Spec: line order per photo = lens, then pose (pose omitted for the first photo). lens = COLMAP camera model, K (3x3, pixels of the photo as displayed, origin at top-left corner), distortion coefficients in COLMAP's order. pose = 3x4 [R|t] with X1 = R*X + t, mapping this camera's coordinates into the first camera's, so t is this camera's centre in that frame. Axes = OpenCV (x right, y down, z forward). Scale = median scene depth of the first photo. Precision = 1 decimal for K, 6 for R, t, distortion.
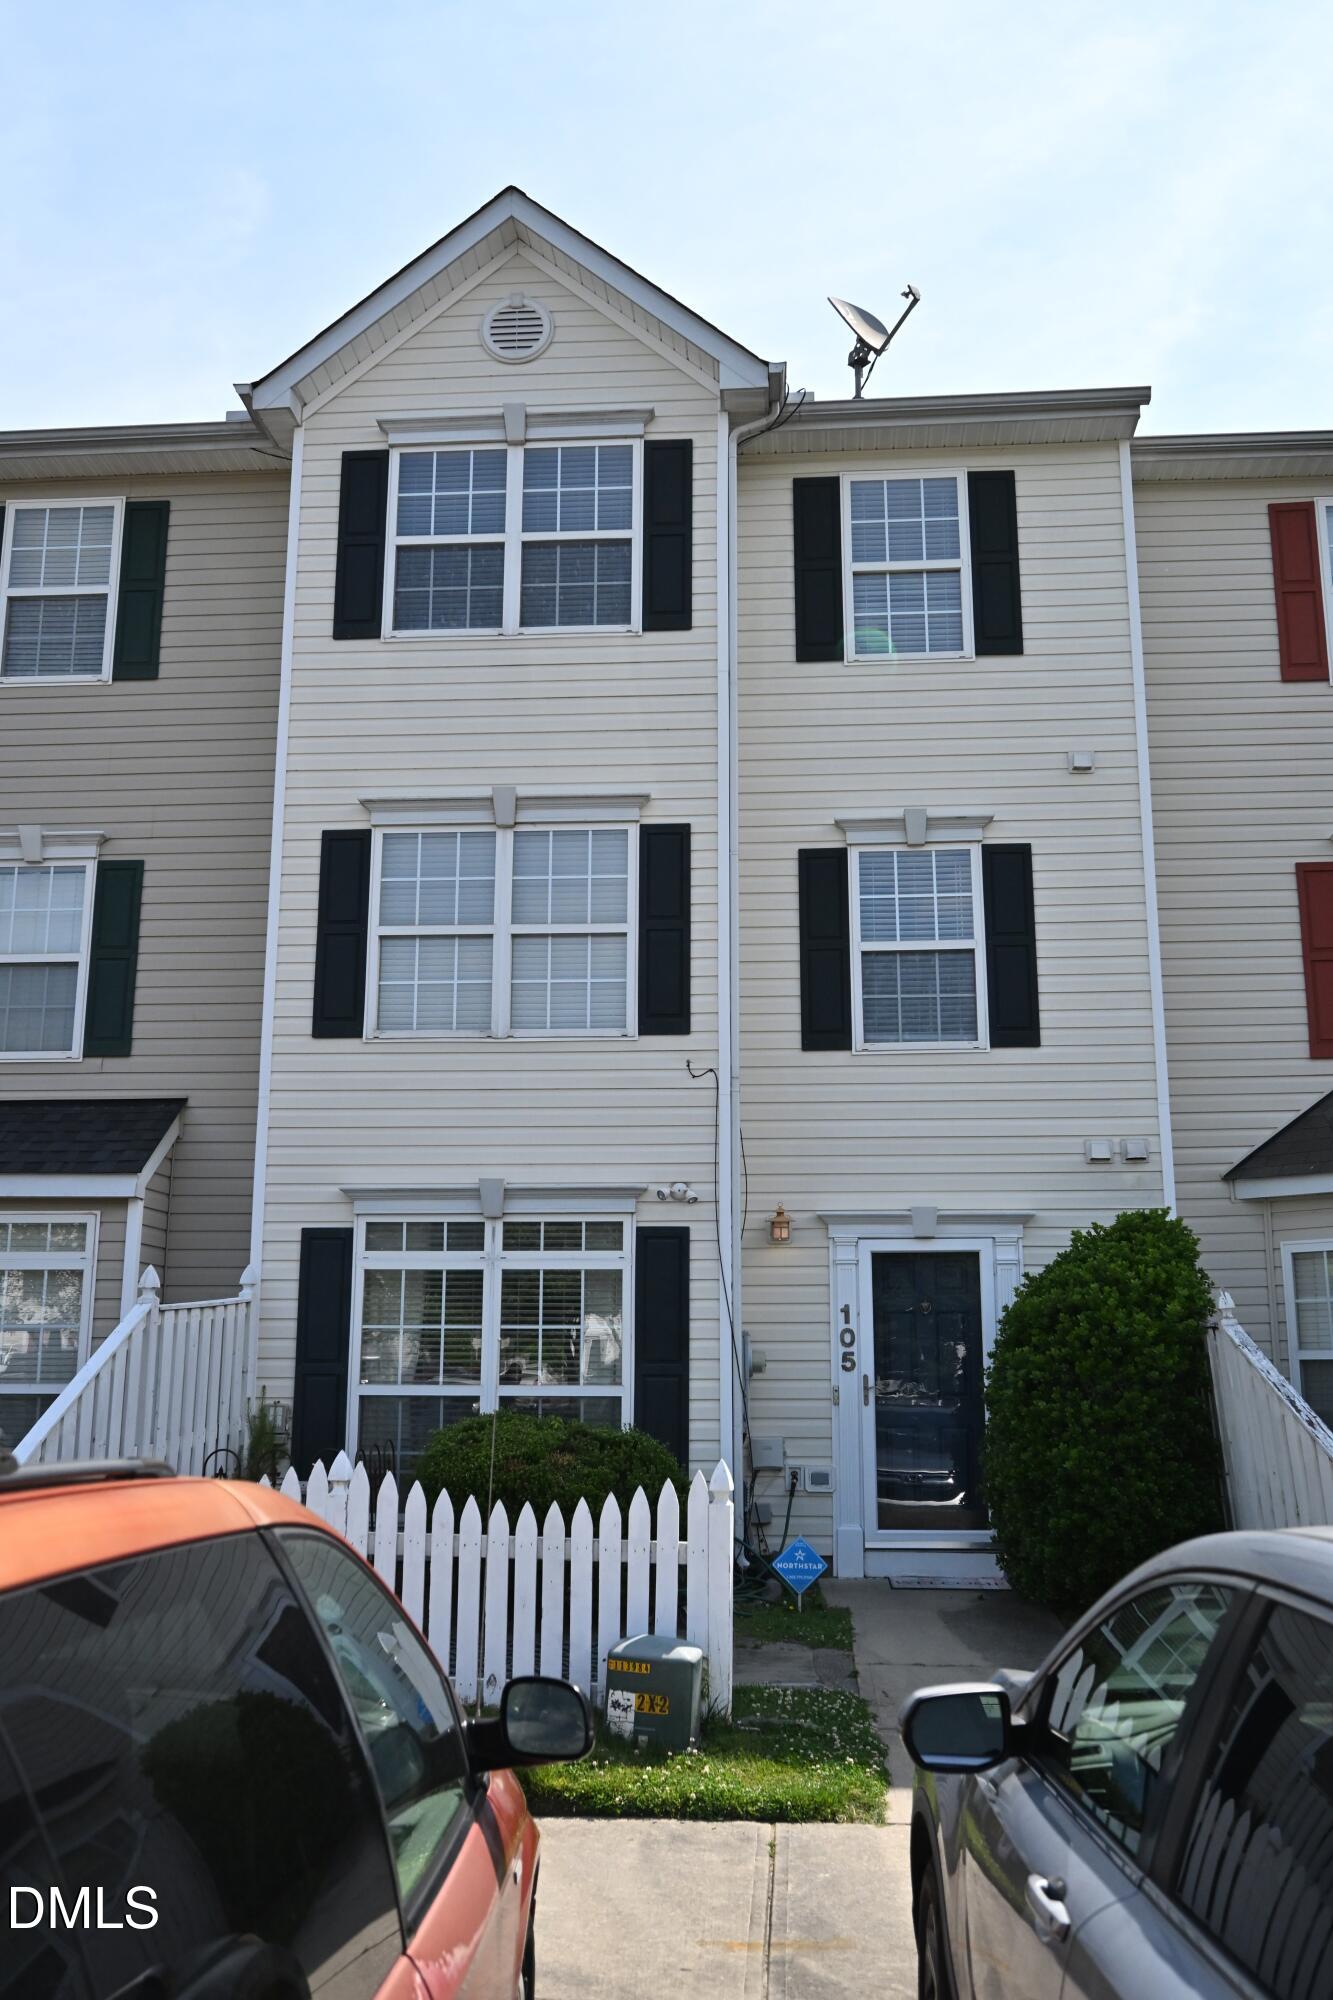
lens RADIAL K [[1685.2, 0, 676.4], [0, 1685.2, 999.0], [0, 0, 1]] dist [-0.000011, -0.001724]
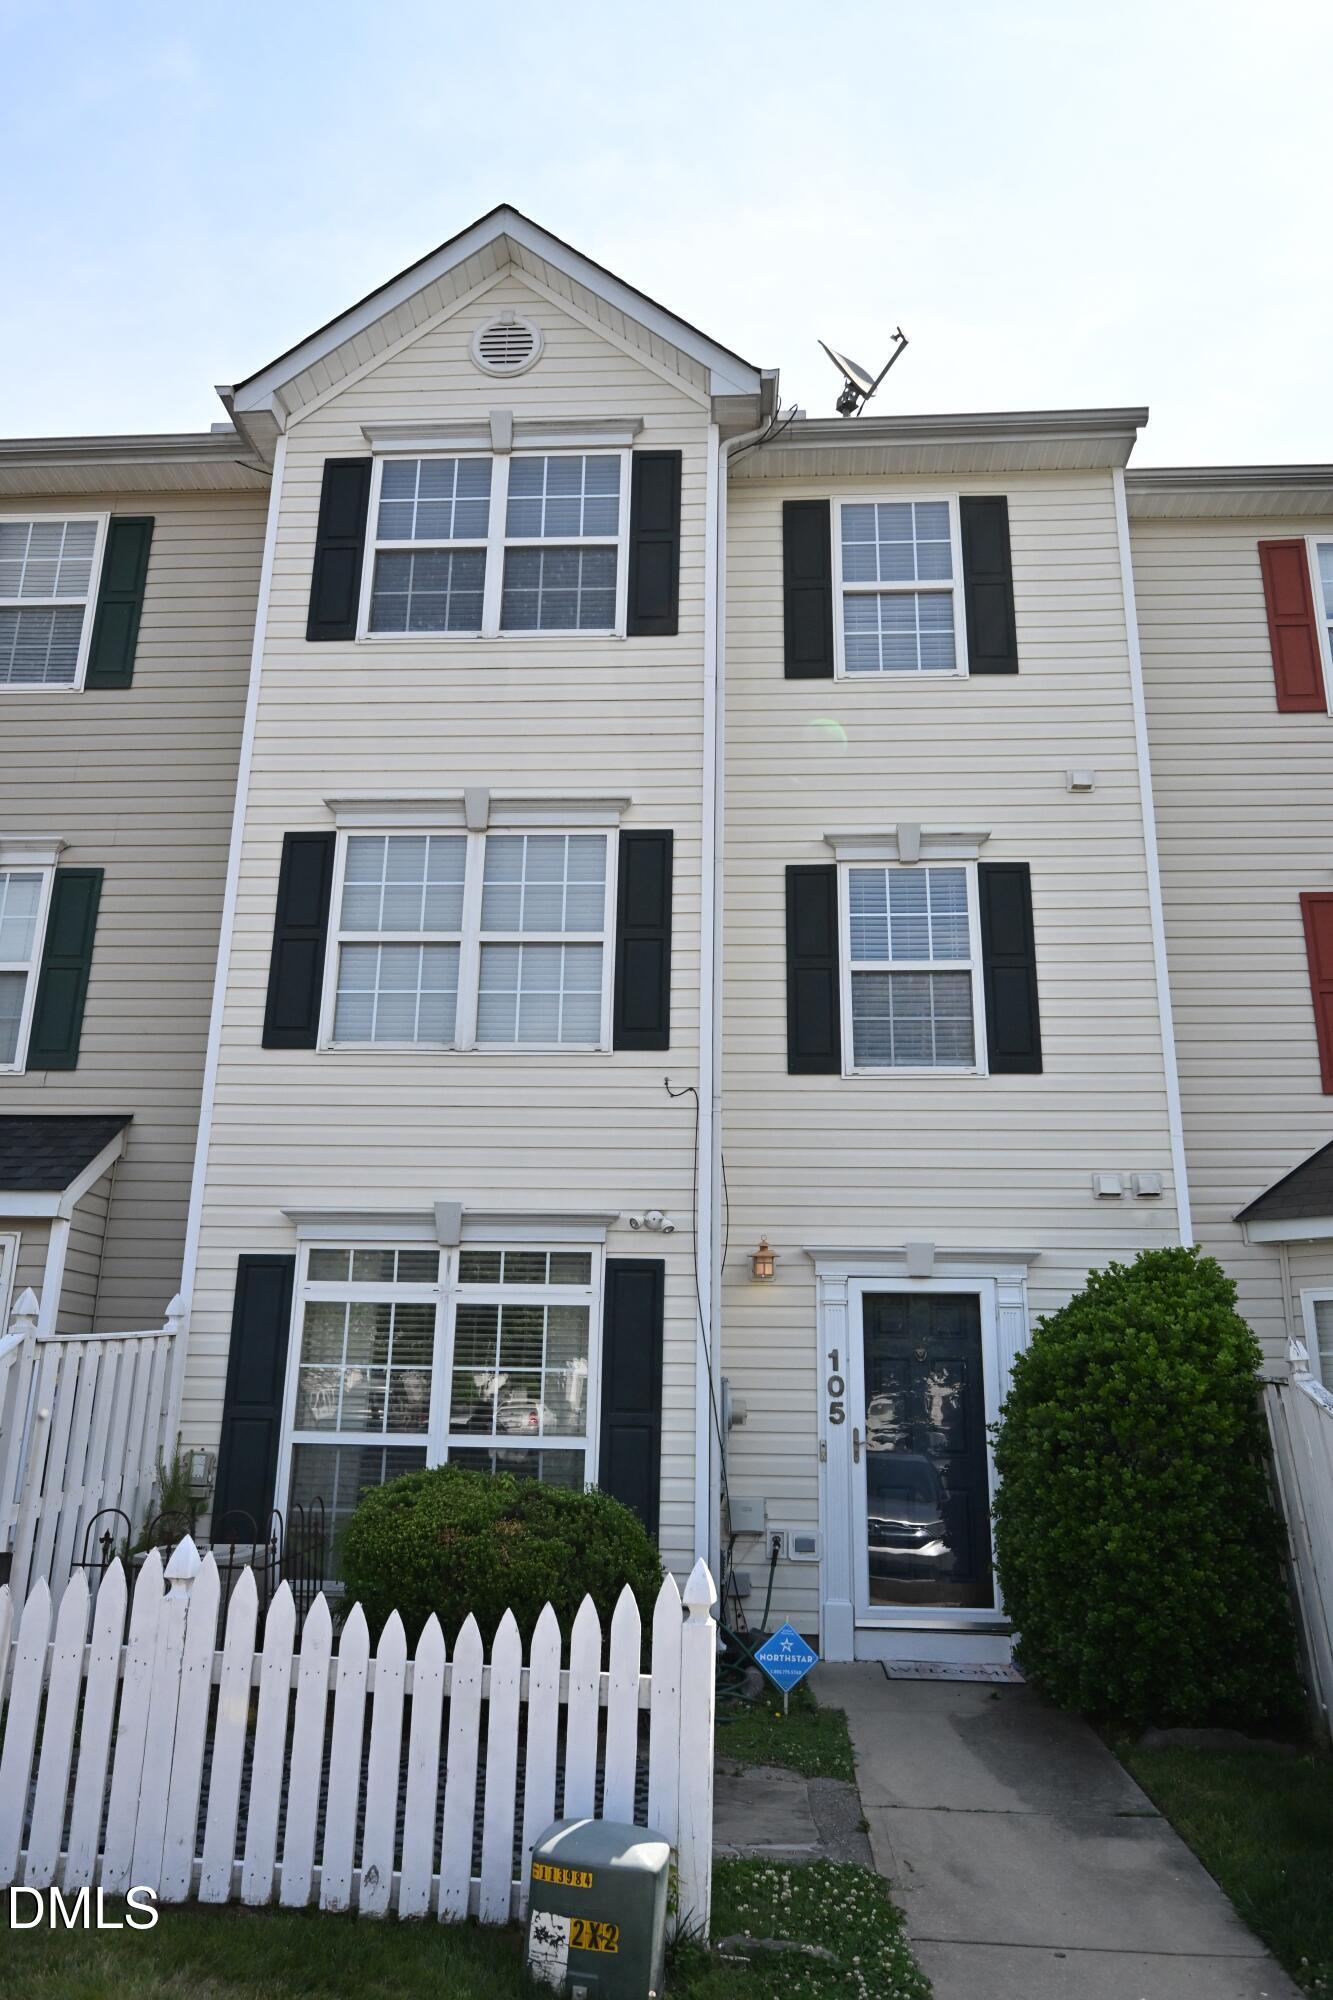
lens RADIAL K [[1365.1, 0, 666.5], [0, 1365.1, 1000.0], [0, 0, 1]] dist [0.001004, 0.002066]
pose [[0.999843, 0.017372, 0.003384, 0.003606], [-0.017081, 0.997217, -0.072574, 0.046301], [-0.004635, 0.072505, 0.997357, 0.241501]]
